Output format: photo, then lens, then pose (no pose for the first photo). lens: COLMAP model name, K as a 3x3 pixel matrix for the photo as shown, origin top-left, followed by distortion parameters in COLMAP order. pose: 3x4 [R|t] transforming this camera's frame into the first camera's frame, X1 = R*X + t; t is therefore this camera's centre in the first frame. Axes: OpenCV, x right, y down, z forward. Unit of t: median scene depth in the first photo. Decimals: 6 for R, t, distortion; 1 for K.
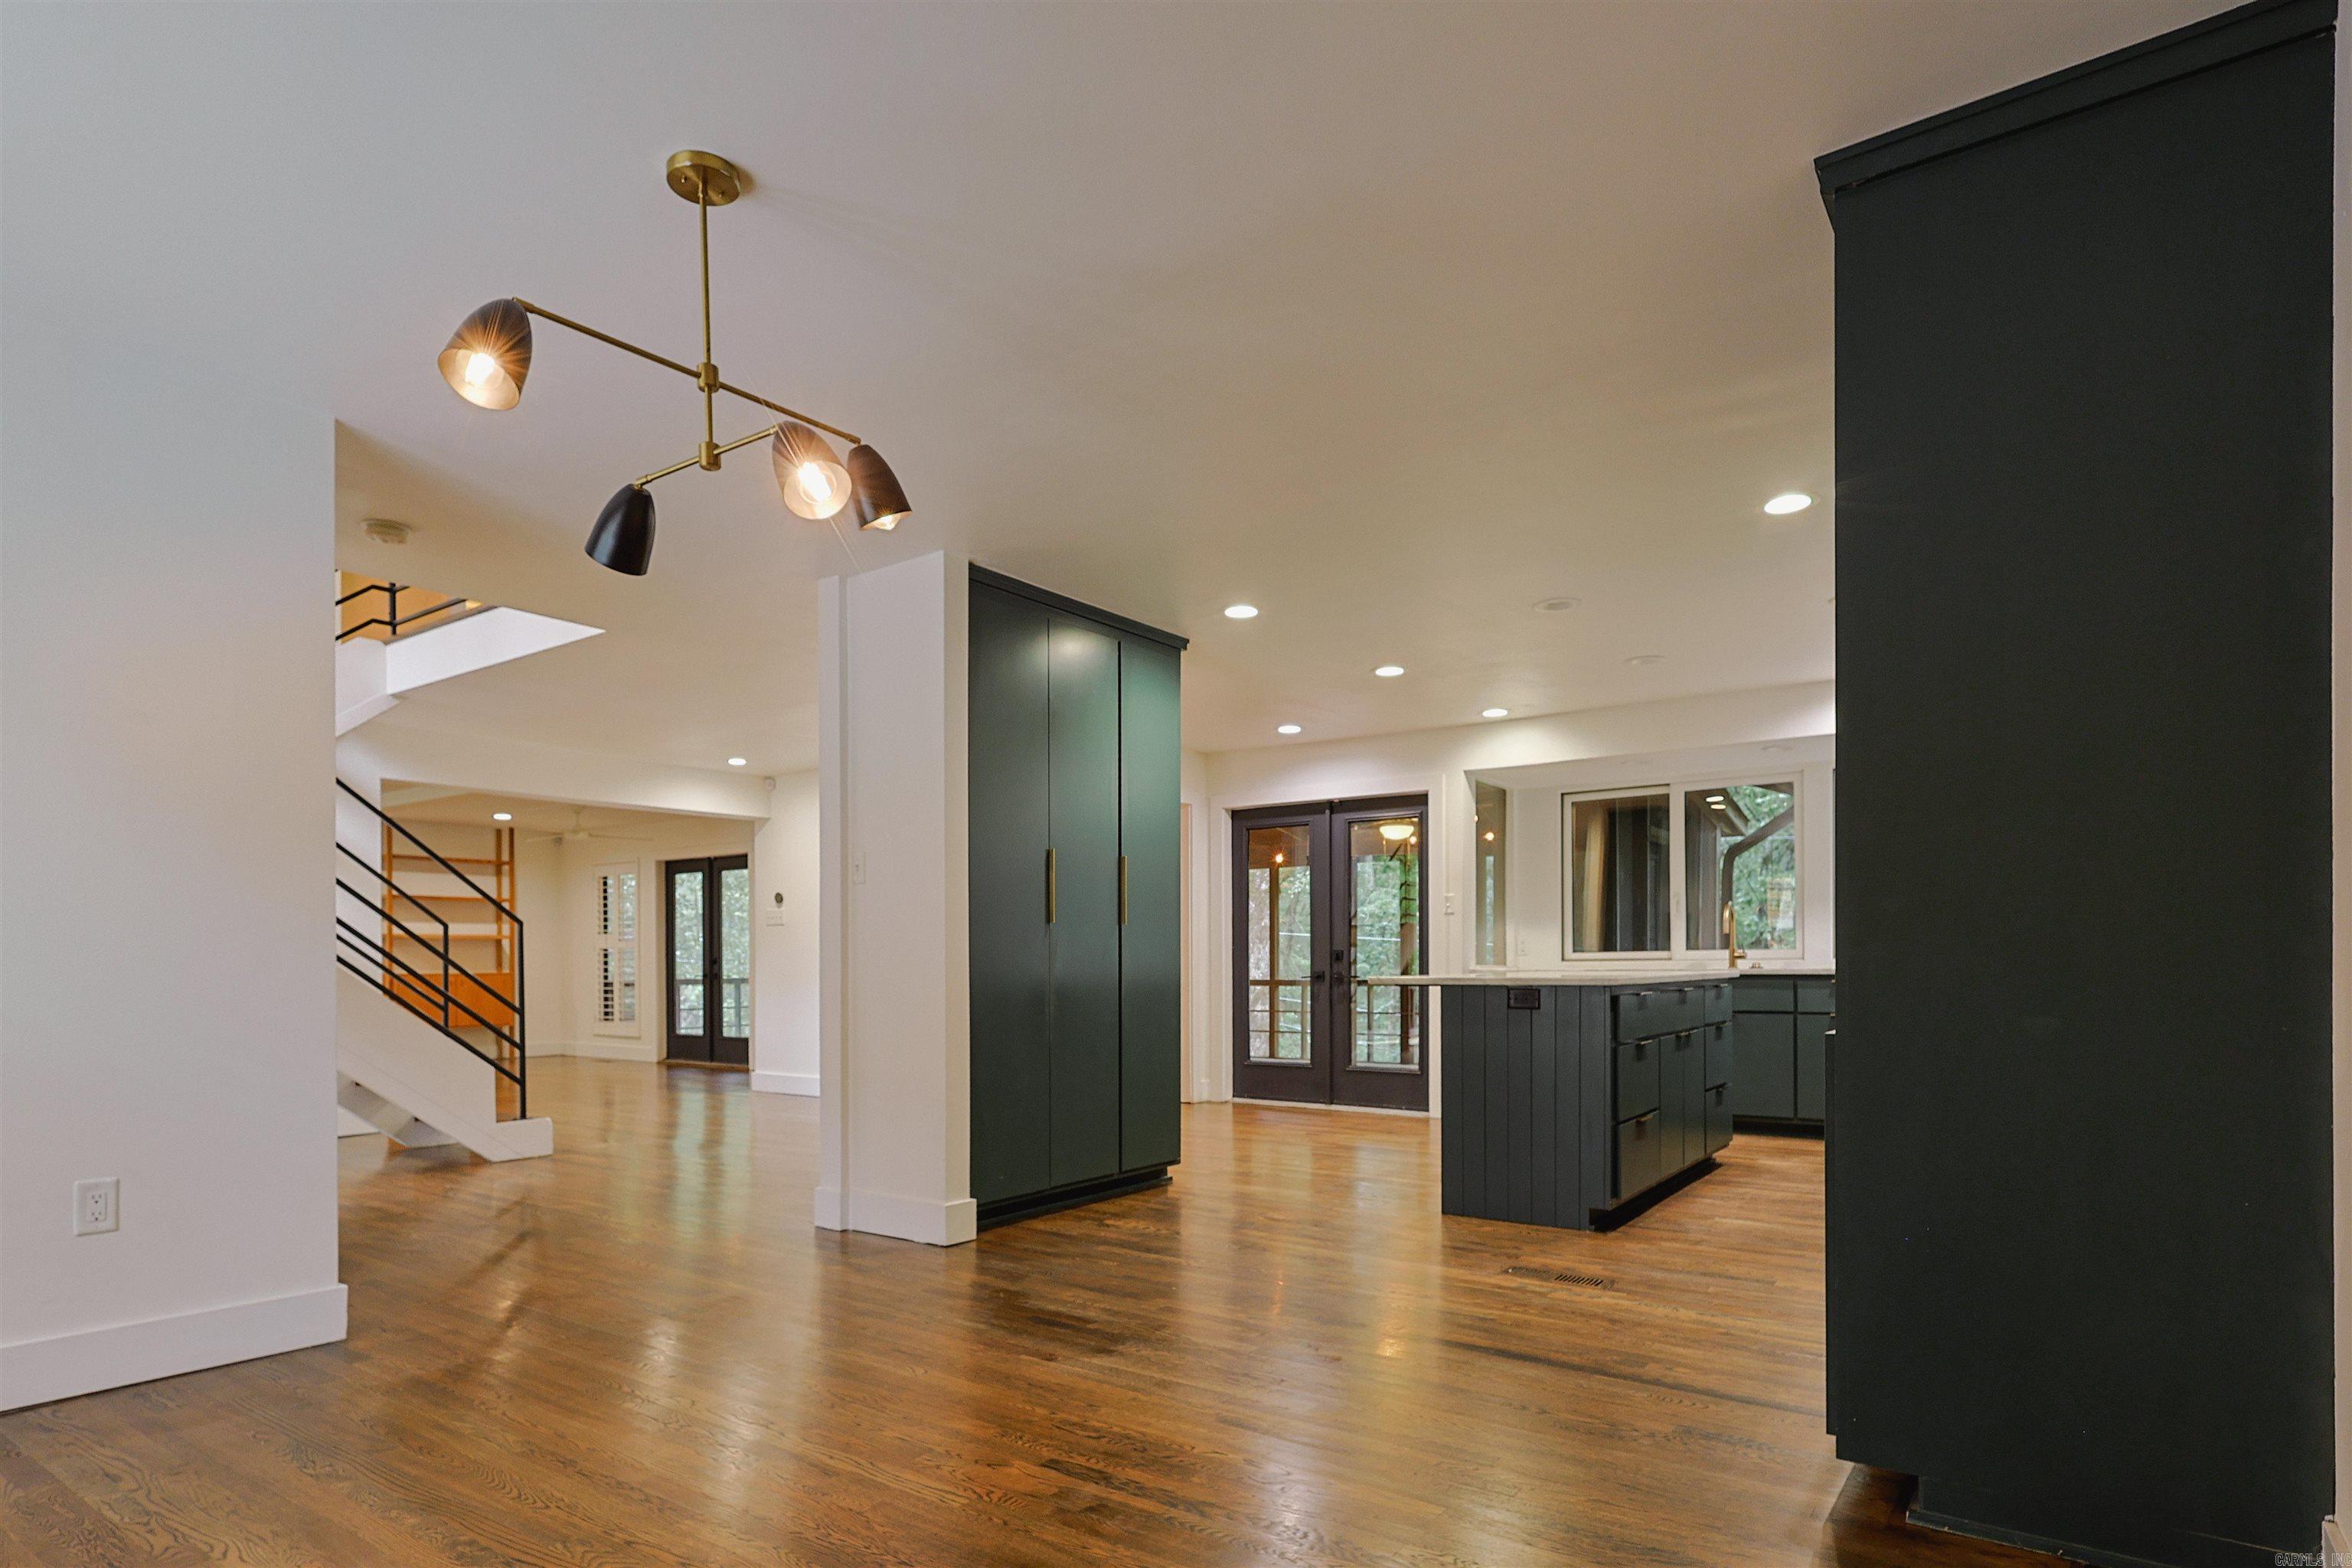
lens RADIAL K [[1248.5, 0, 1183.1], [0, 1248.5, 975.9], [0, 0, 1]] dist [-0.023044, -0.000411]
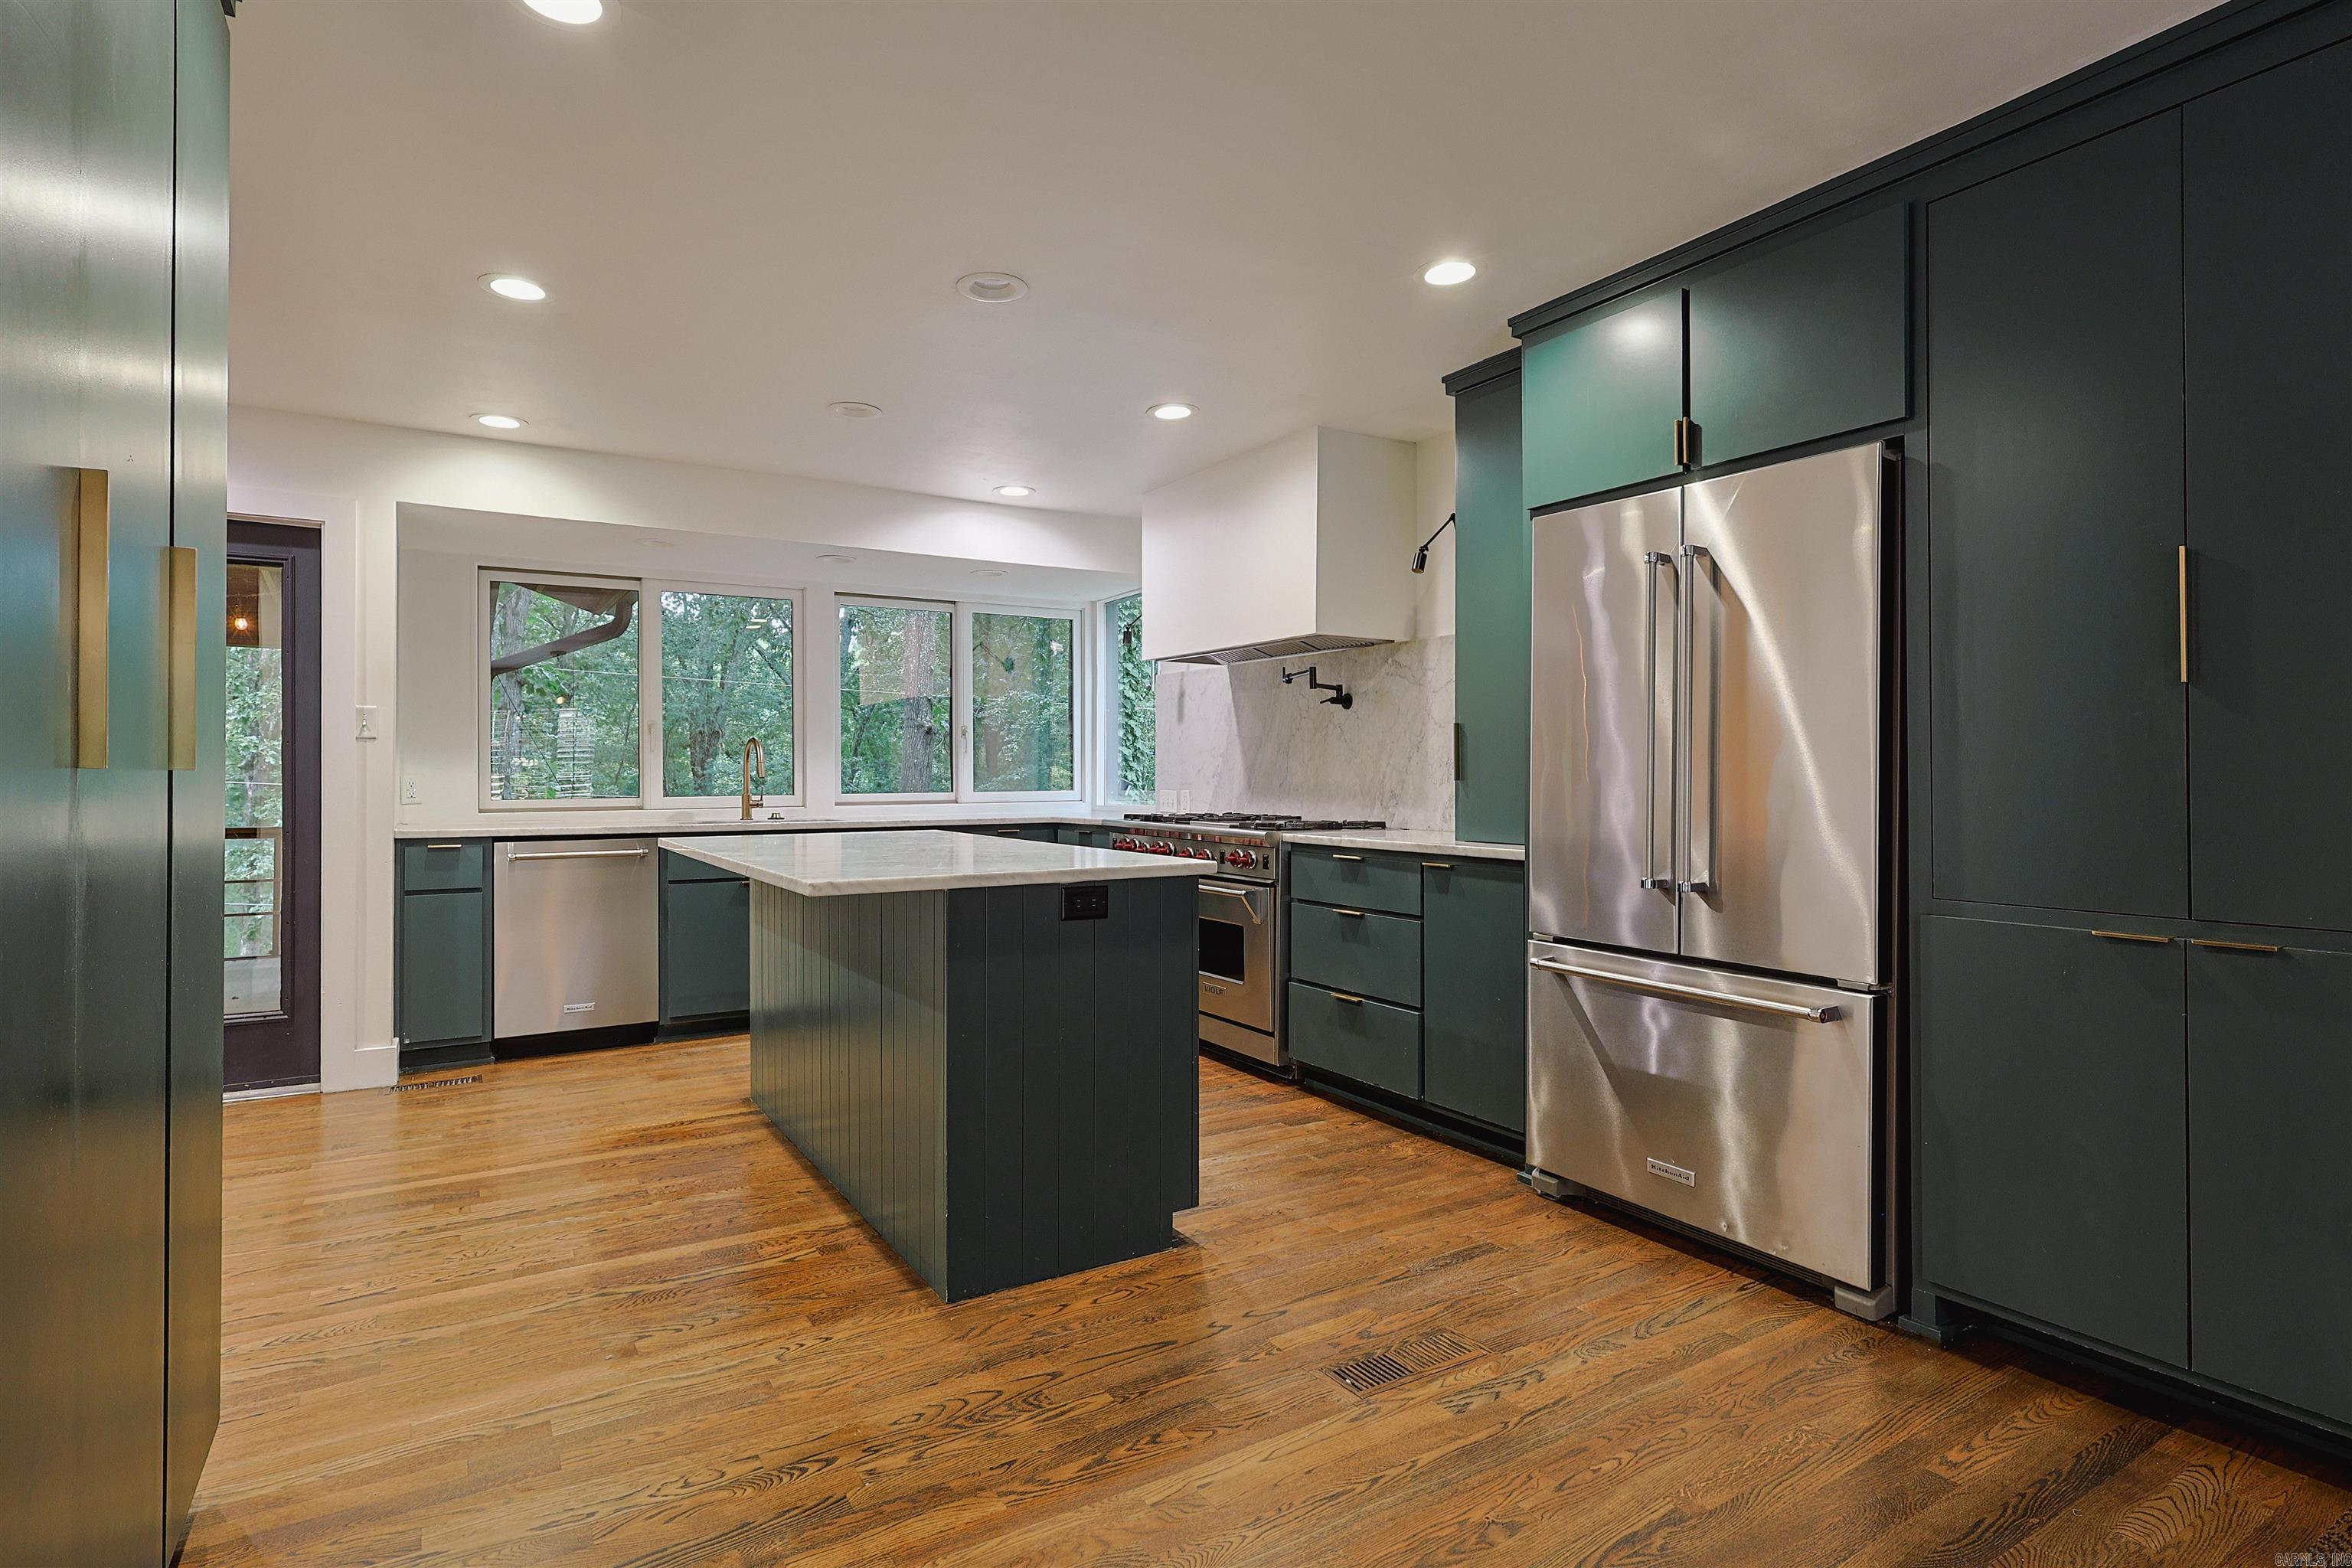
lens RADIAL K [[1163.3, 0, 1171.4], [0, 1163.3, 770.3], [0, 0, 1]] dist [0.002925, -0.001334]
pose [[0.393448, 0.011289, 0.919277, -0.140694], [0.010274, 0.999808, -0.016675, -0.021458], [-0.919289, 0.016006, 0.393257, 0.429576]]
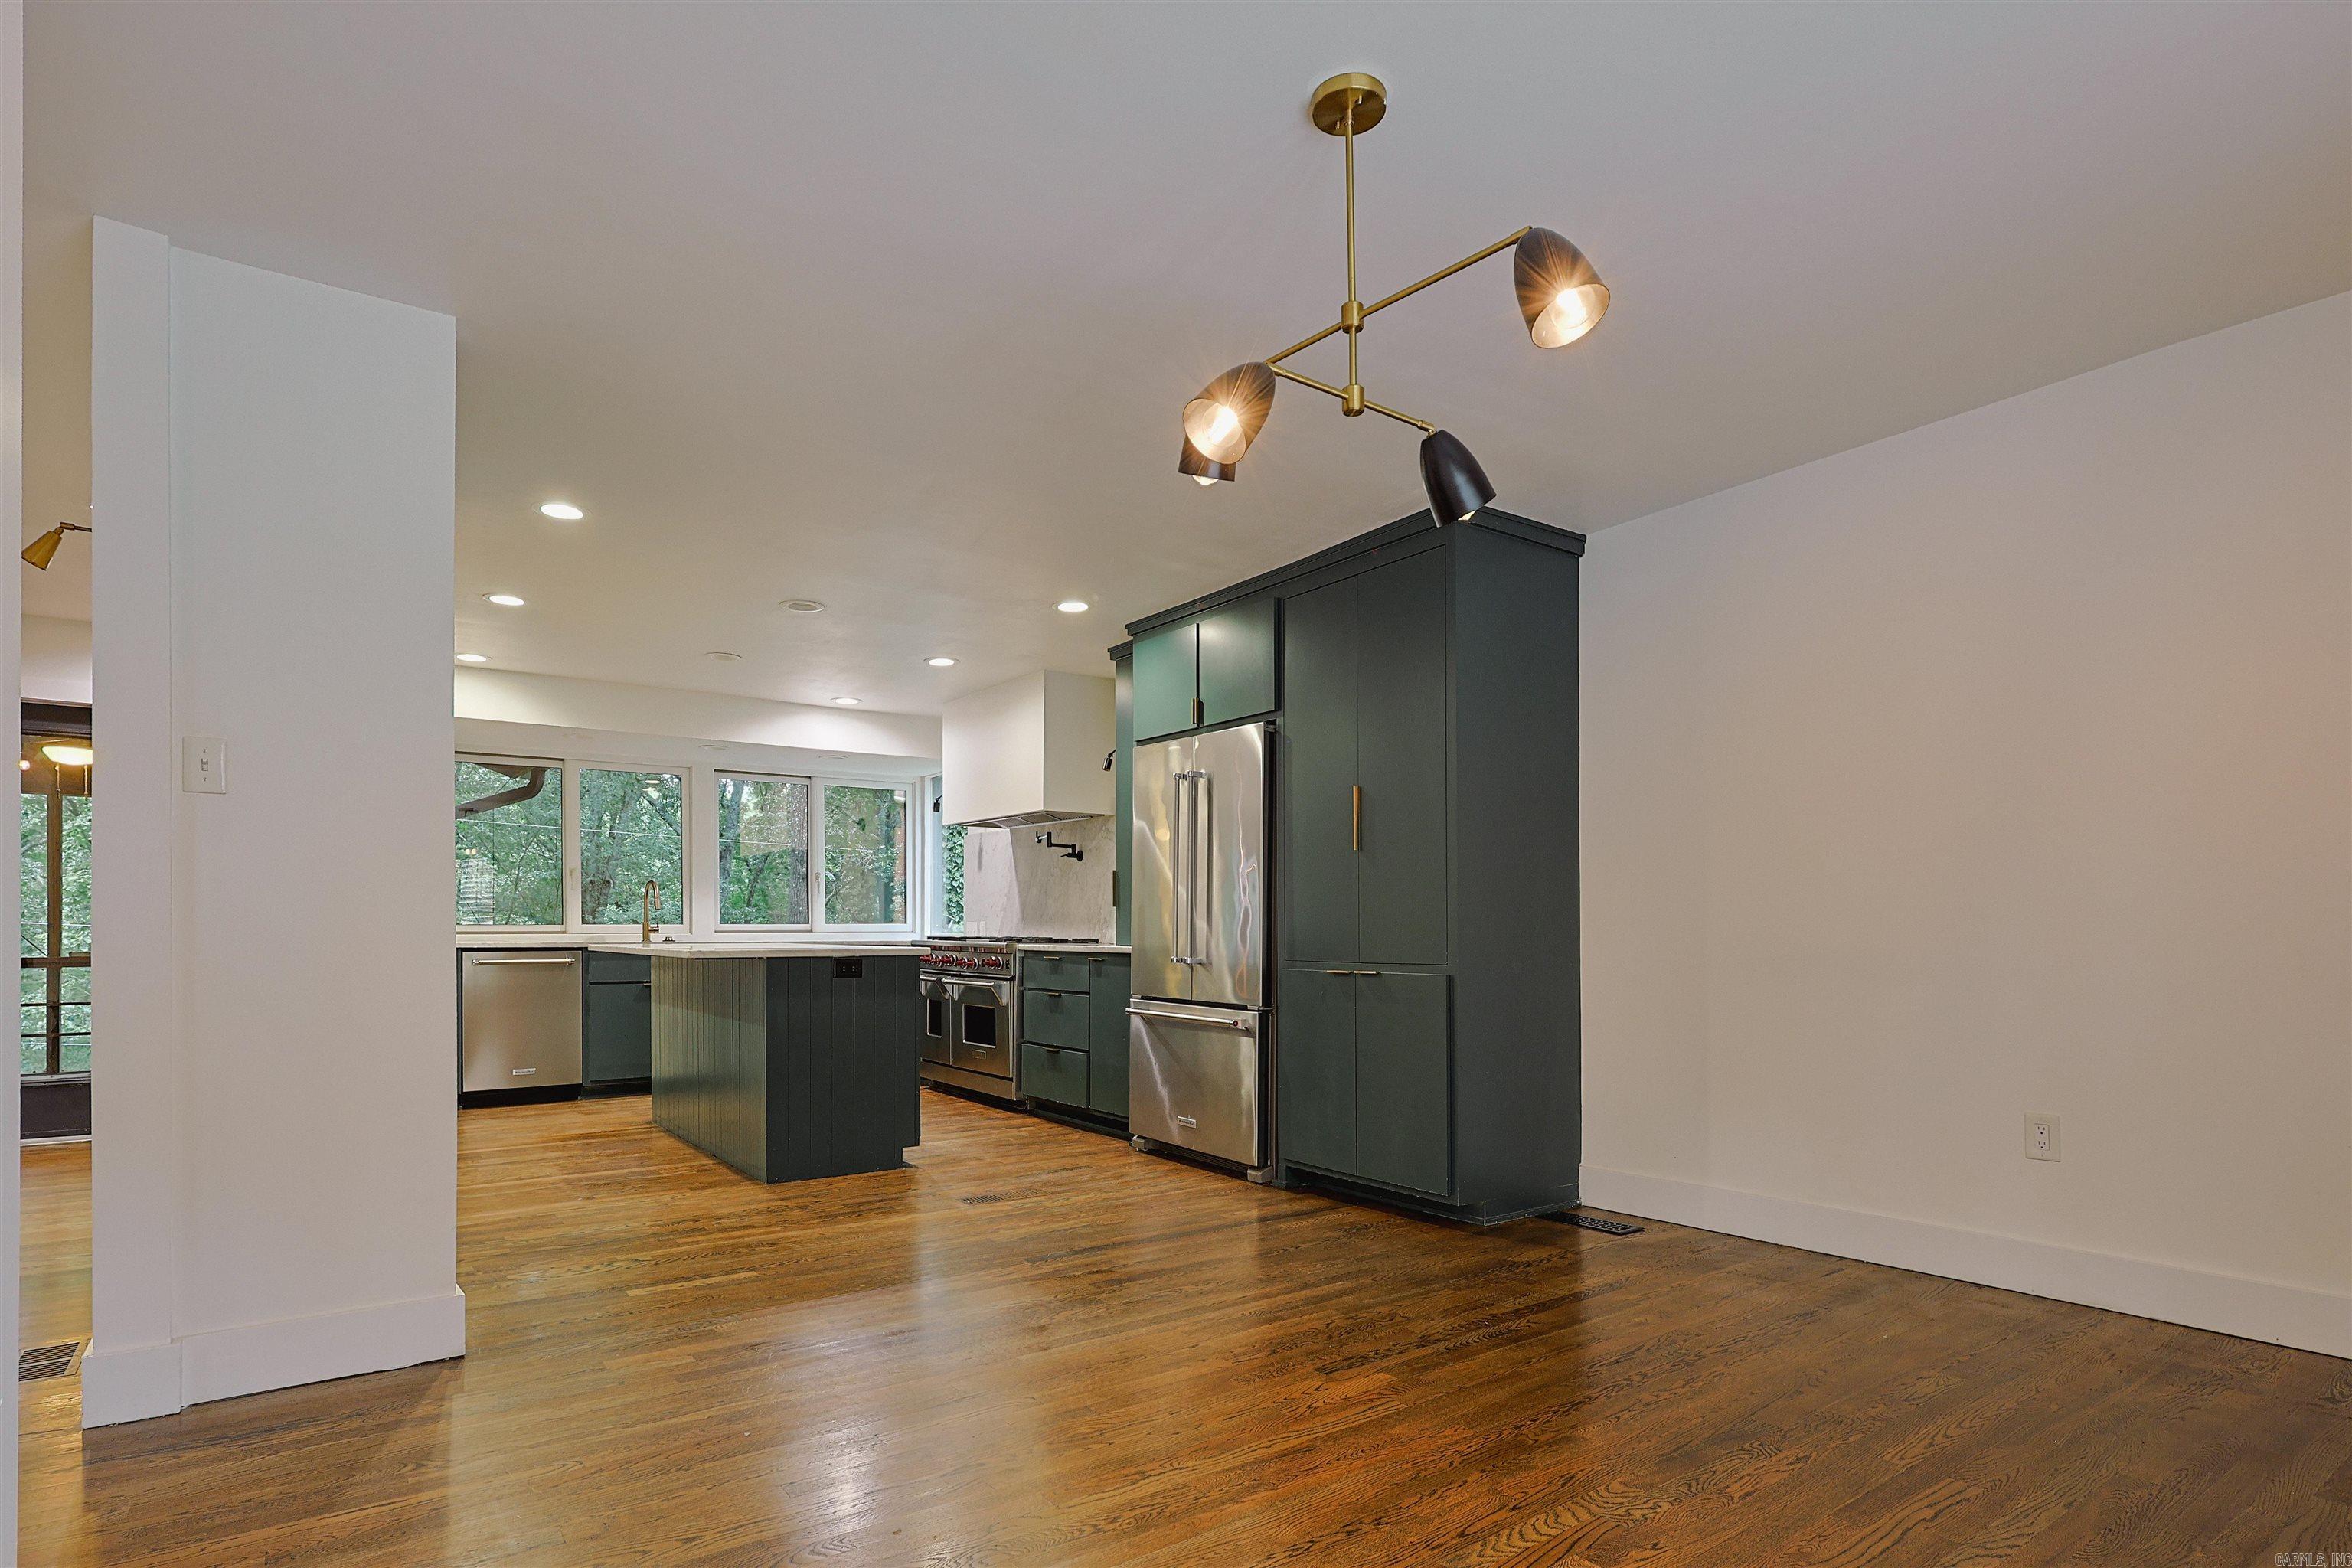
lens RADIAL K [[1163.3, 0, 1160.5], [0, 1163.3, 936.0], [0, 0, 1]] dist [0.002925, -0.001334]
pose [[0.325199, 0.002143, 0.945643, -0.355054], [0.009079, 0.999944, -0.005388, -0.001102], [-0.945602, 0.010337, 0.325161, 0.238417]]
